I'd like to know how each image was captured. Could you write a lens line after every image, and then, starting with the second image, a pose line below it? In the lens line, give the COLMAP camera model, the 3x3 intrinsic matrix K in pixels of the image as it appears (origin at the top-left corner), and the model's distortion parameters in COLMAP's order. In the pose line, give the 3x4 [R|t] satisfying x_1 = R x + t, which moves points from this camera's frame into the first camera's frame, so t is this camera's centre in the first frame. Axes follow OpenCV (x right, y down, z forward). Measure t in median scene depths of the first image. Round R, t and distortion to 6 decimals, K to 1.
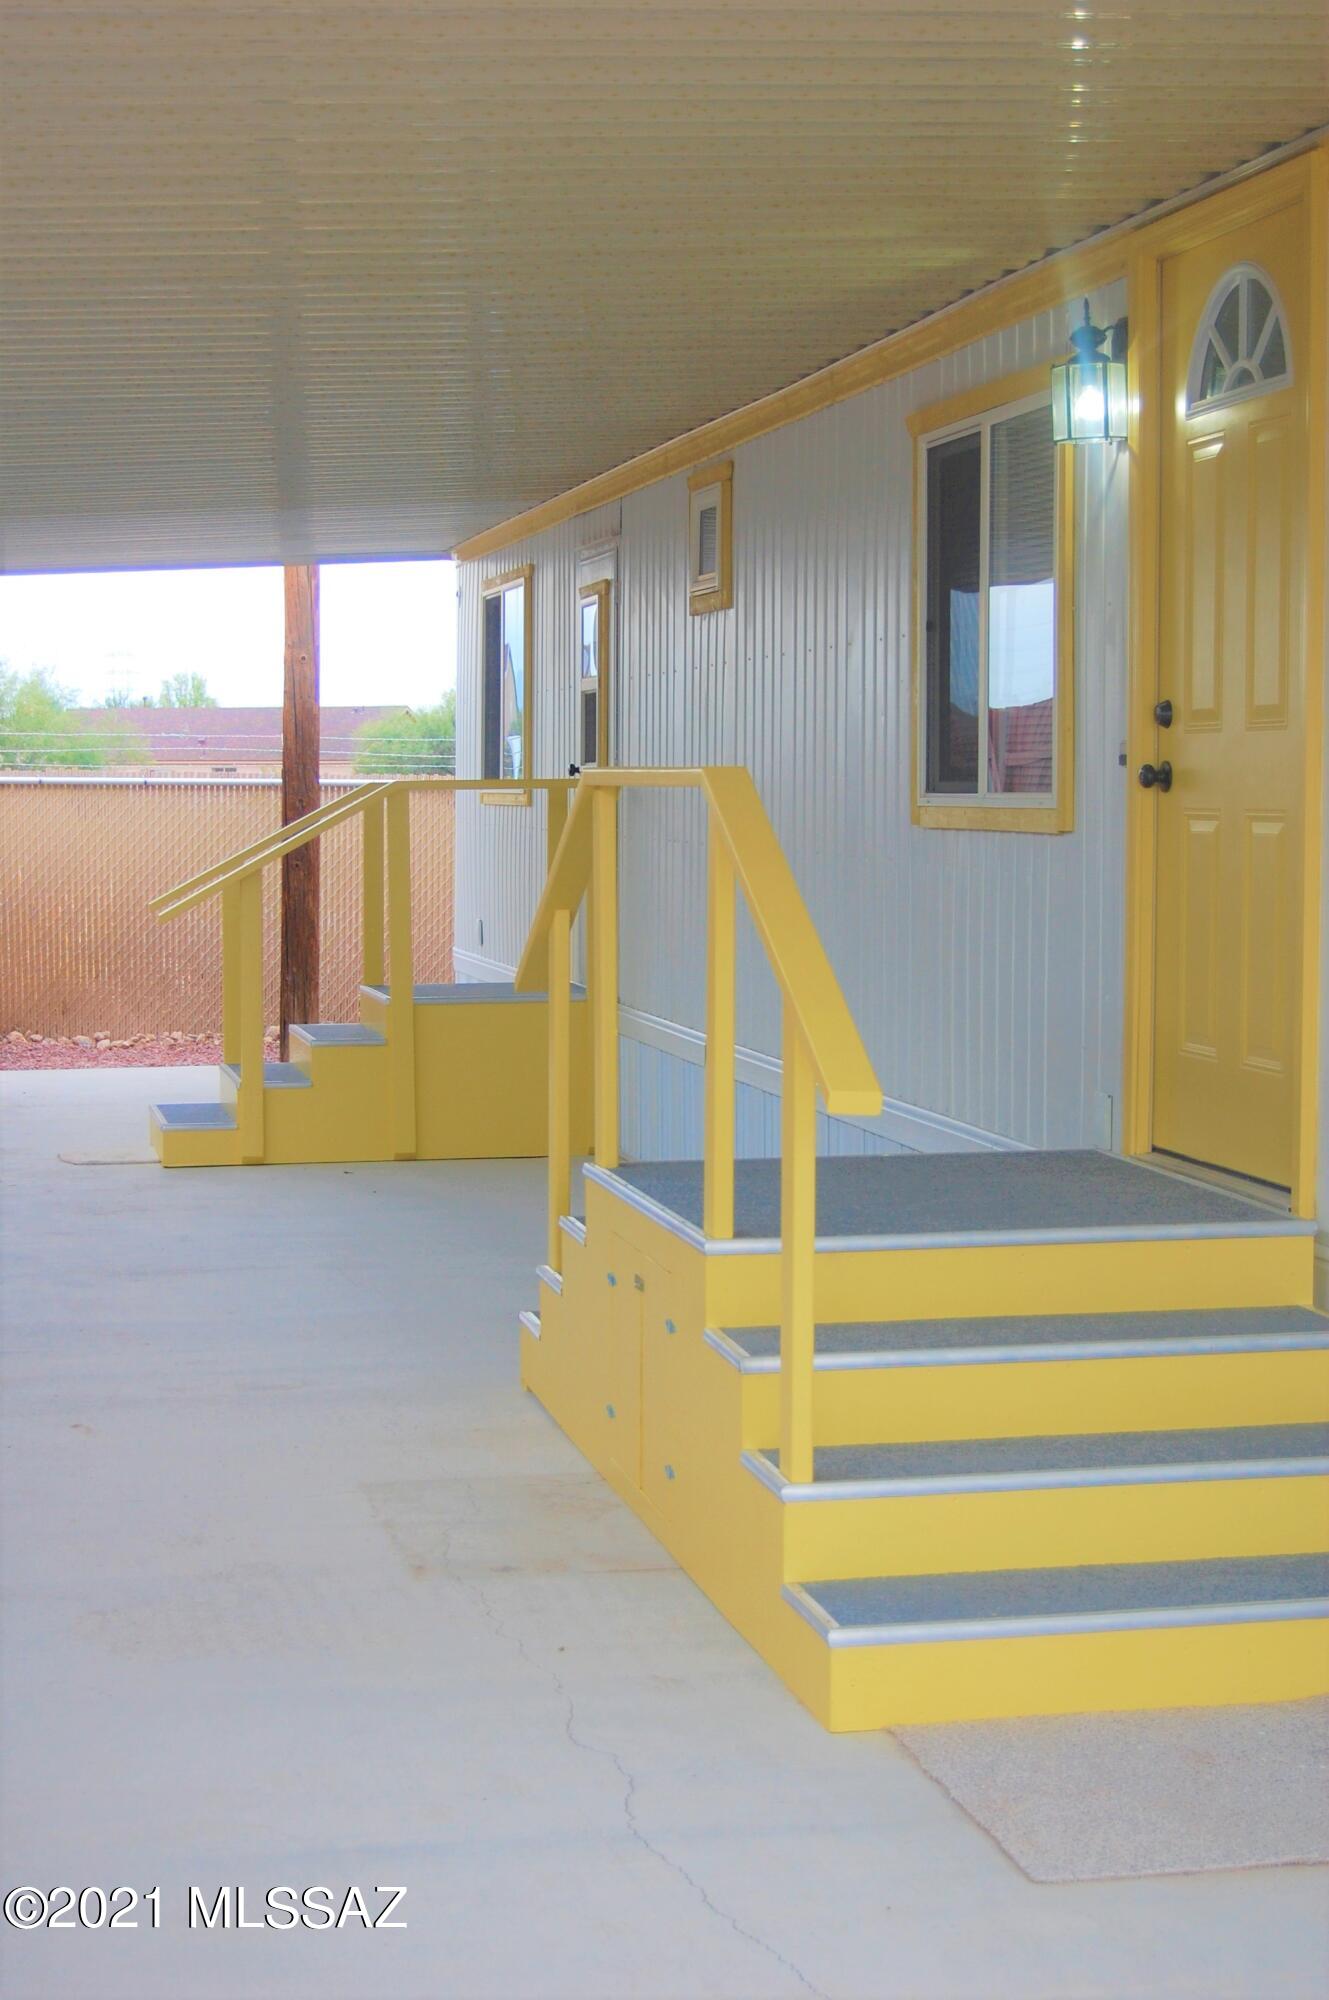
lens RADIAL K [[3142.7, 0, 664.5], [0, 3142.7, 1000.0], [0, 0, 1]] dist [0.017277, 0.101534]
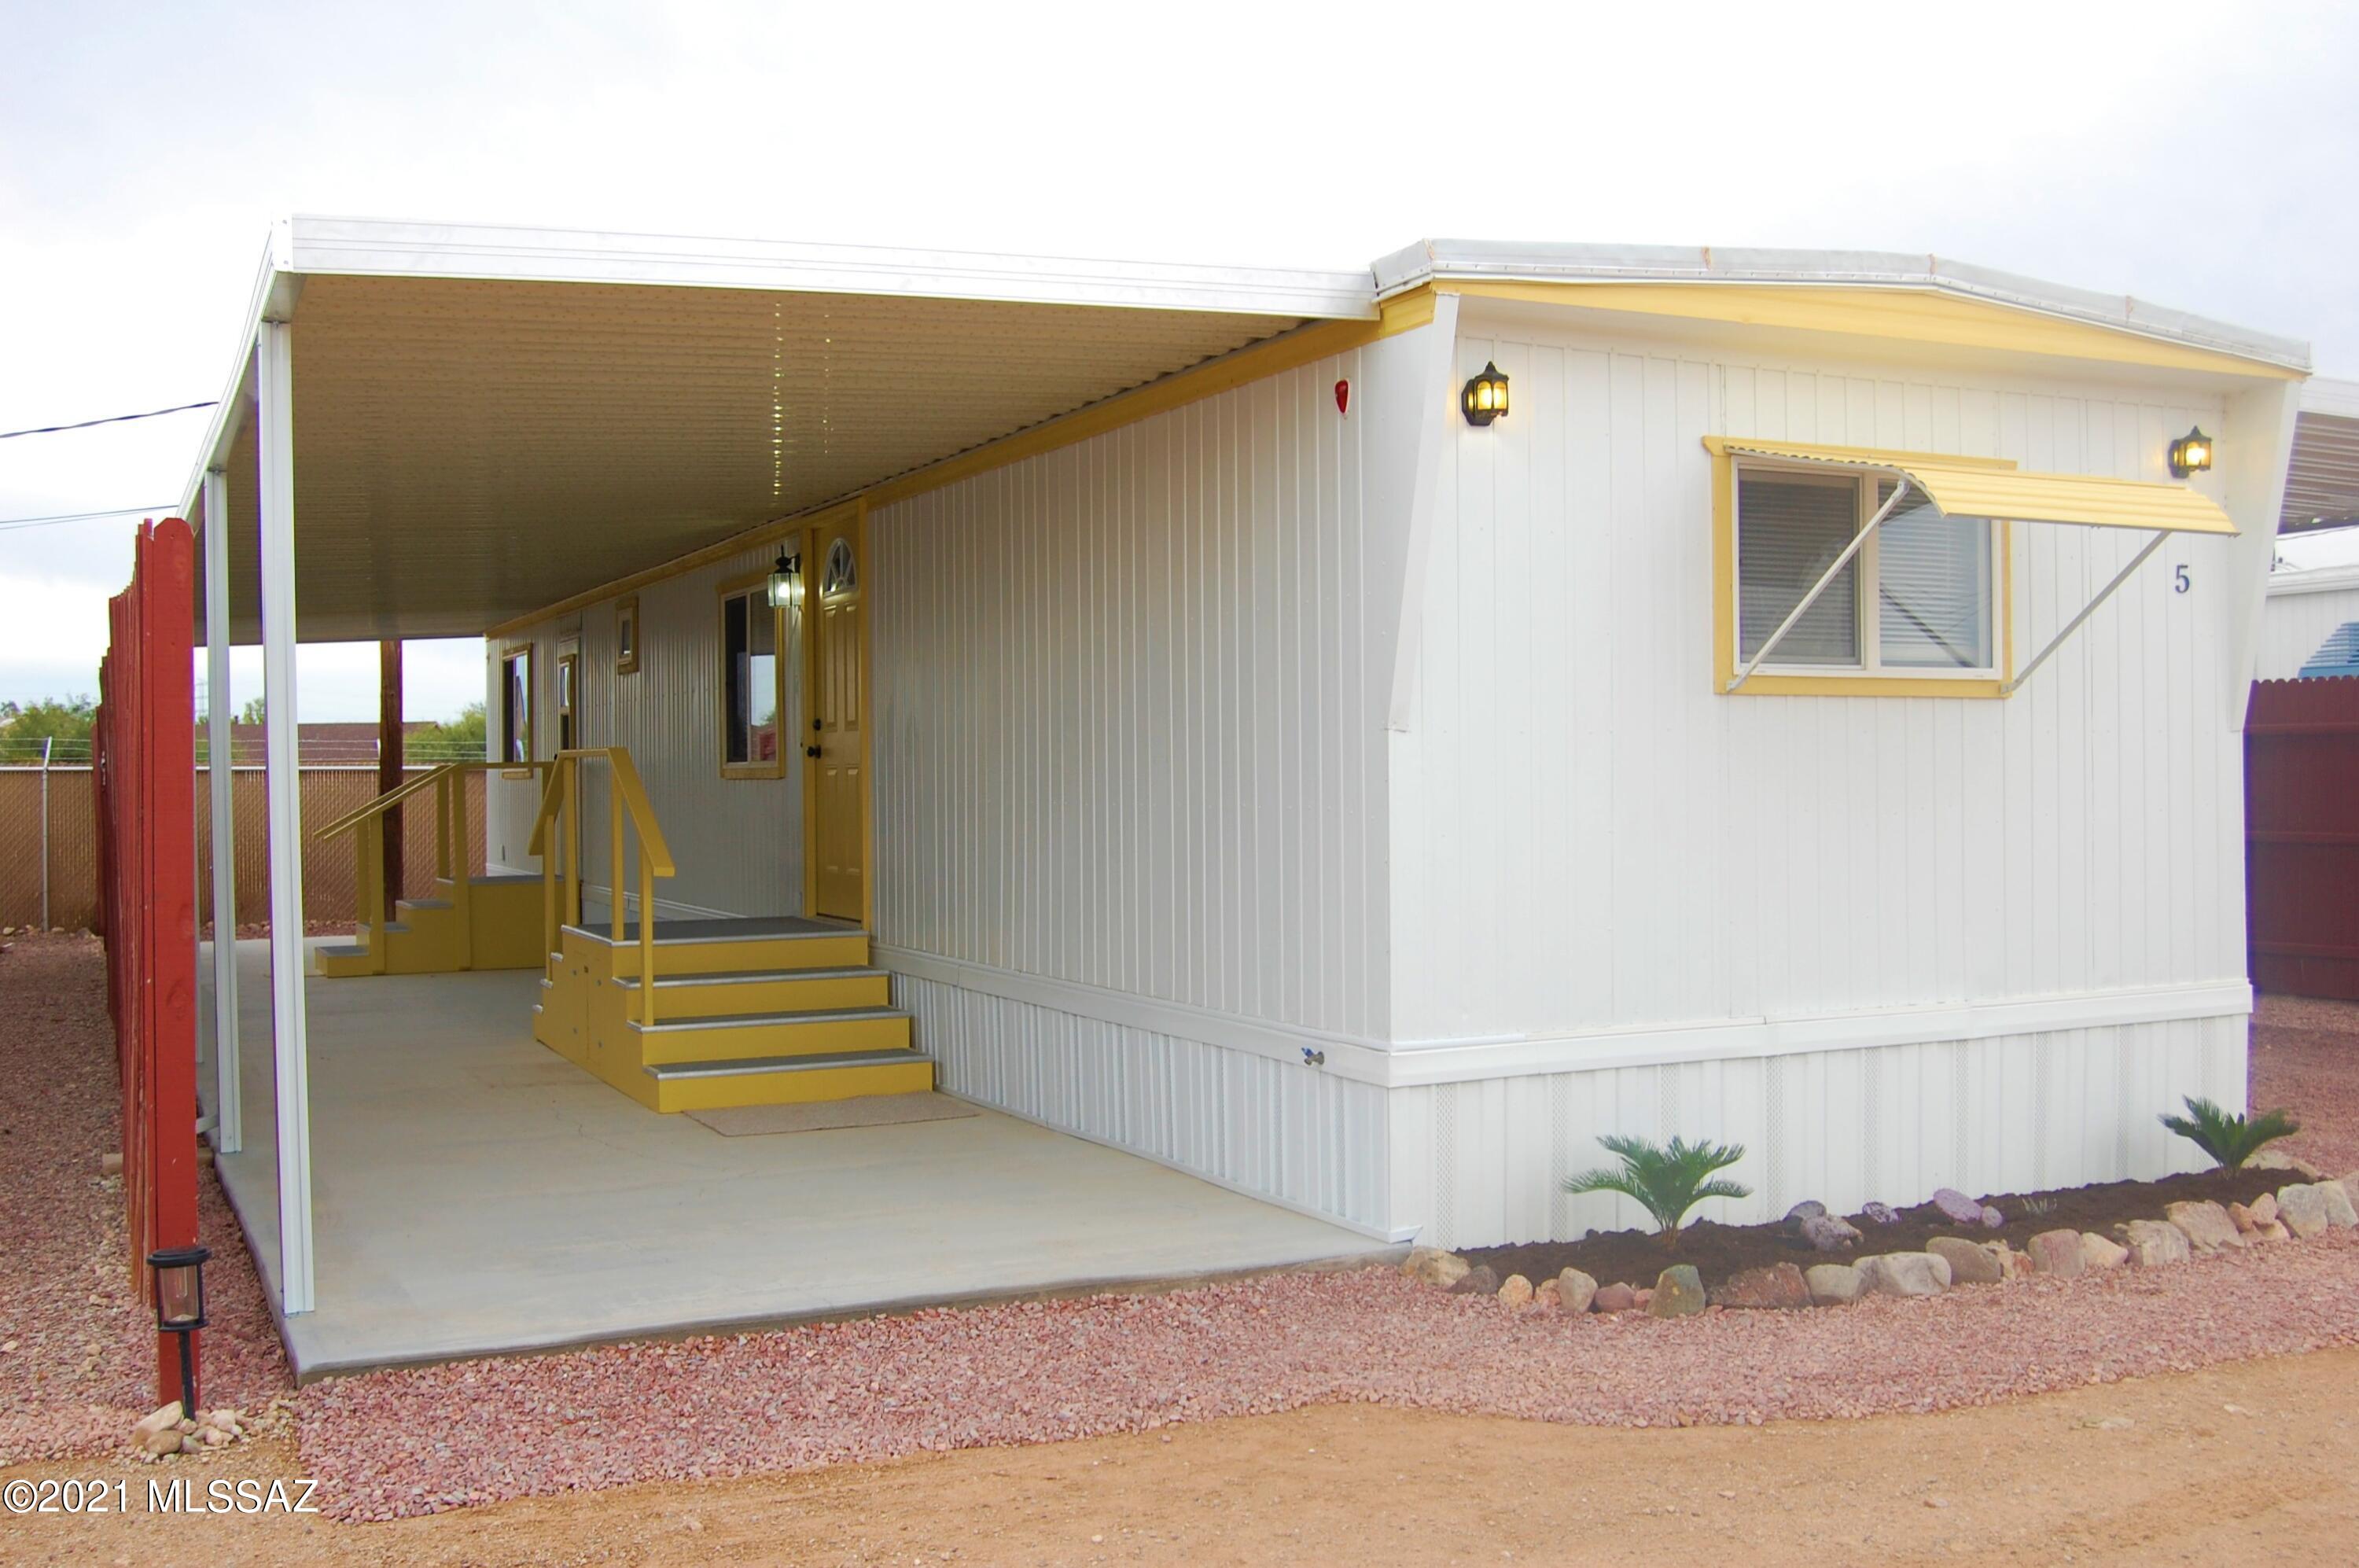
lens RADIAL K [[2297.4, 0, 1187.4], [0, 2297.4, 787.7], [0, 0, 1]] dist [-0.077799, 0.011234]
pose [[0.971539, -0.012833, 0.236534, 0.016980], [0.027673, 0.997843, -0.059526, 0.044364], [-0.235260, 0.064377, 0.969798, -0.487823]]
